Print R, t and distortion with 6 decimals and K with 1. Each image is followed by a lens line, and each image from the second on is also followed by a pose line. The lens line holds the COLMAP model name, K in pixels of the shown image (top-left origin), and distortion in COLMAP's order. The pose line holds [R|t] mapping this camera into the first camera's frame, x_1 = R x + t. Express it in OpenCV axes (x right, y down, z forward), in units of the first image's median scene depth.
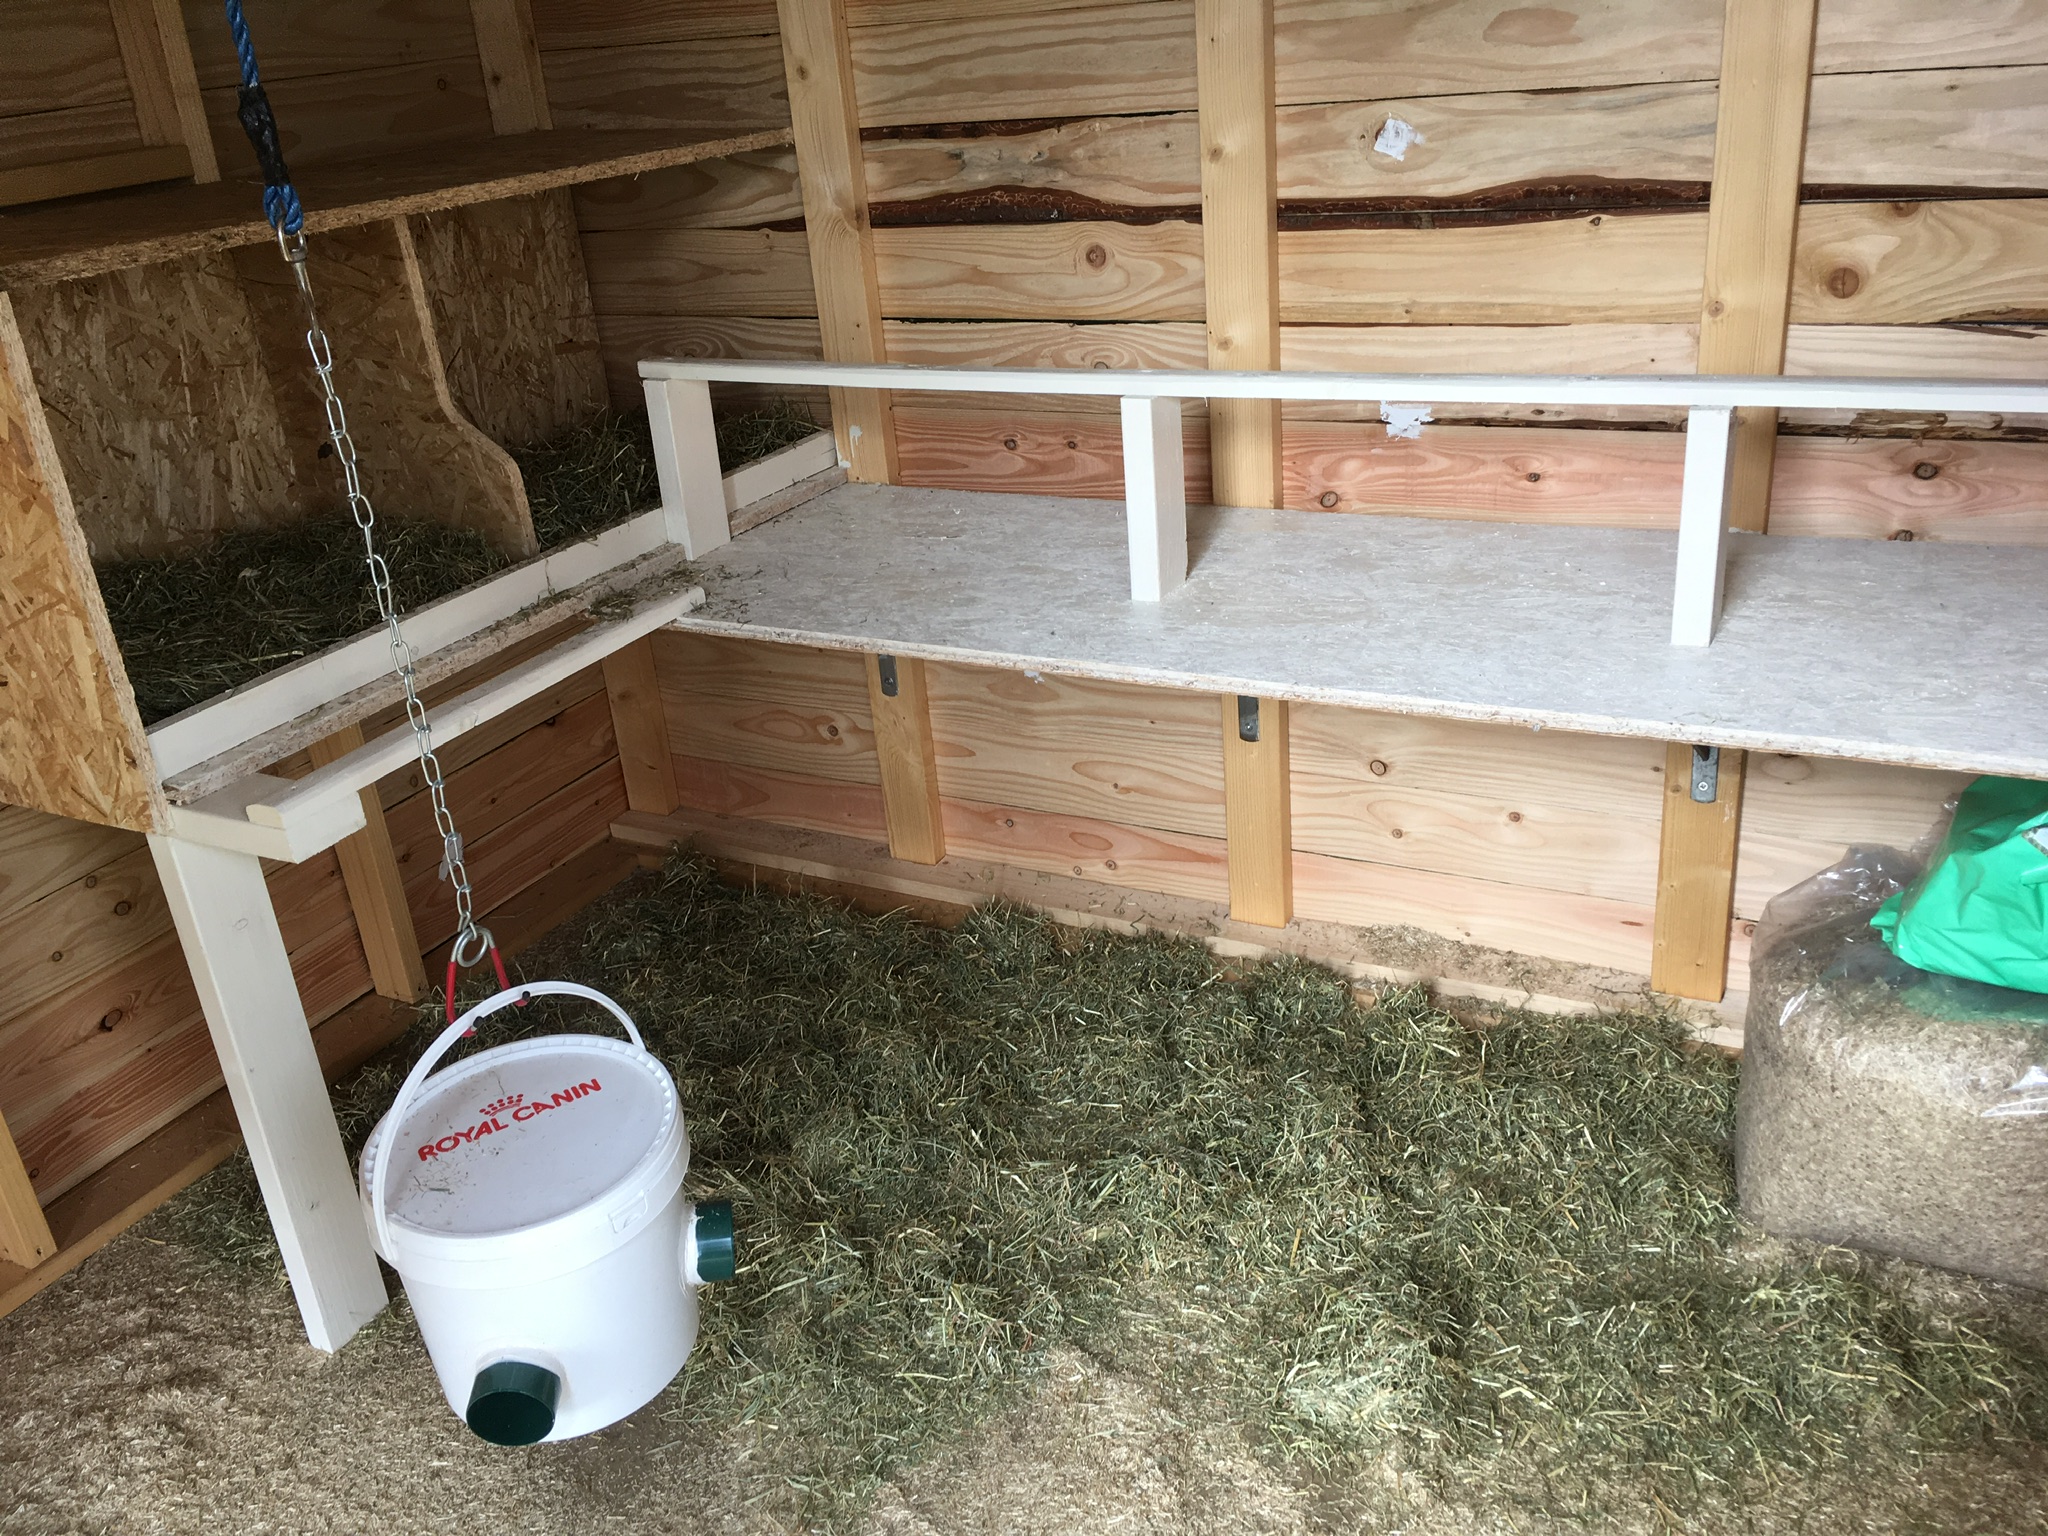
lens RADIAL K [[1751.7, 0, 1024.0], [0, 1751.7, 768.0], [0, 0, 1]] dist [0.094248, -0.137114]
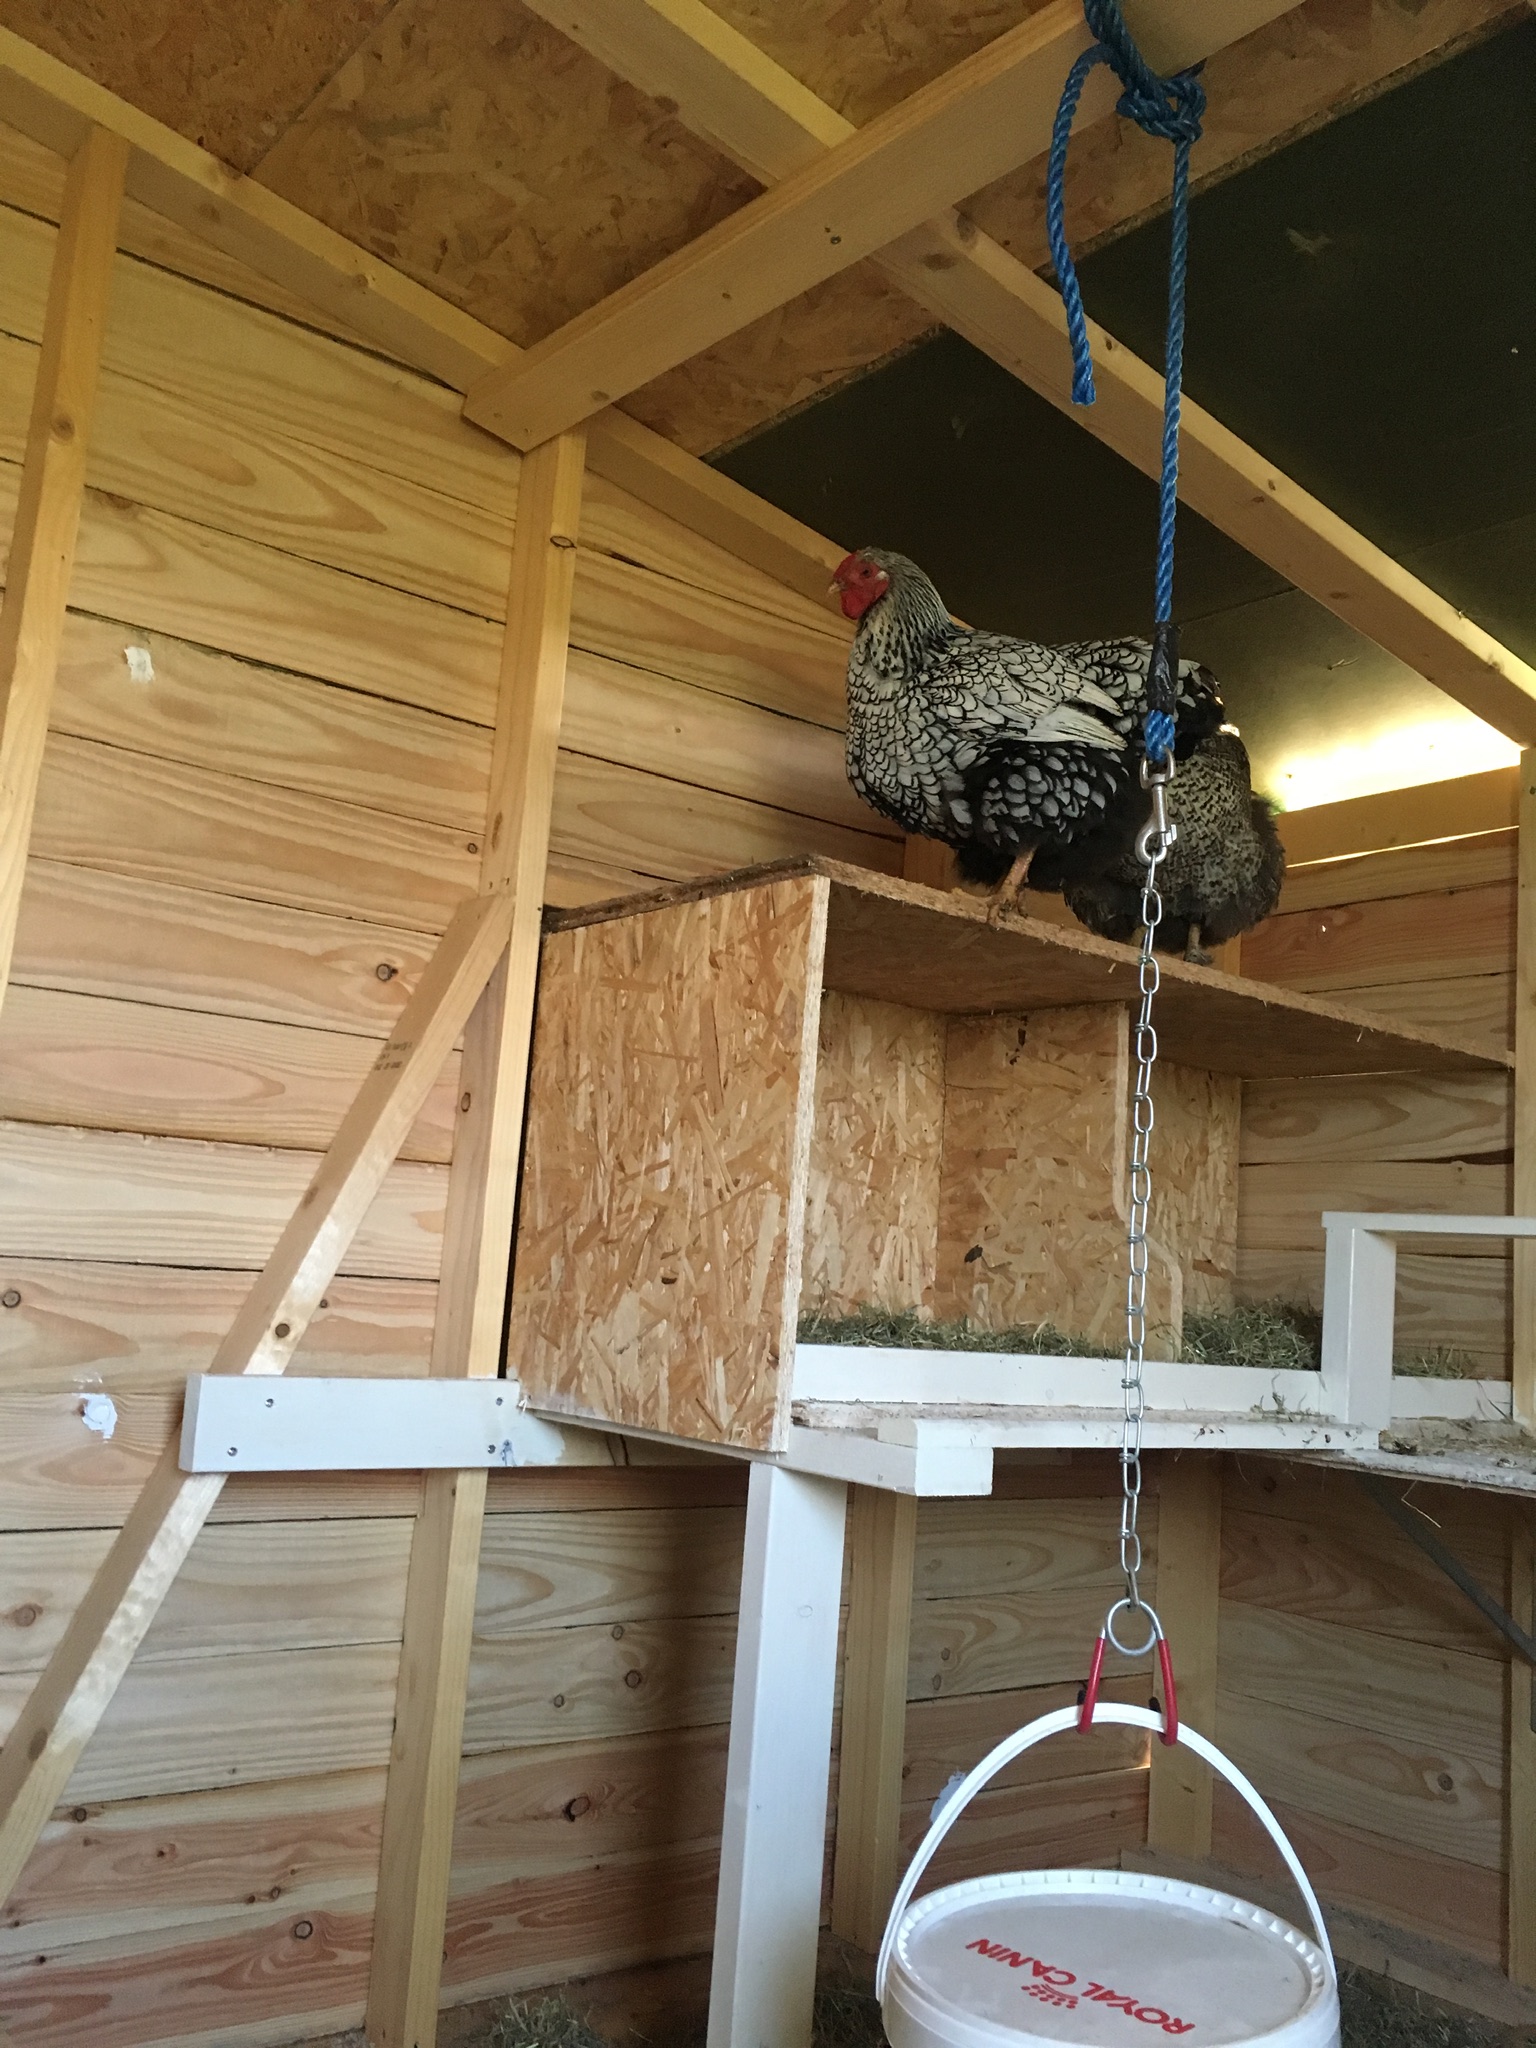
lens RADIAL K [[1751.7, 0, 768.0], [0, 1751.7, 1024.0], [0, 0, 1]] dist [0.094248, -0.137114]
pose [[0.904238, 0.092924, -0.416795, -0.117662], [-0.303853, 0.825807, -0.475097, 0.236567], [0.300044, 0.556245, 0.774961, 0.163724]]
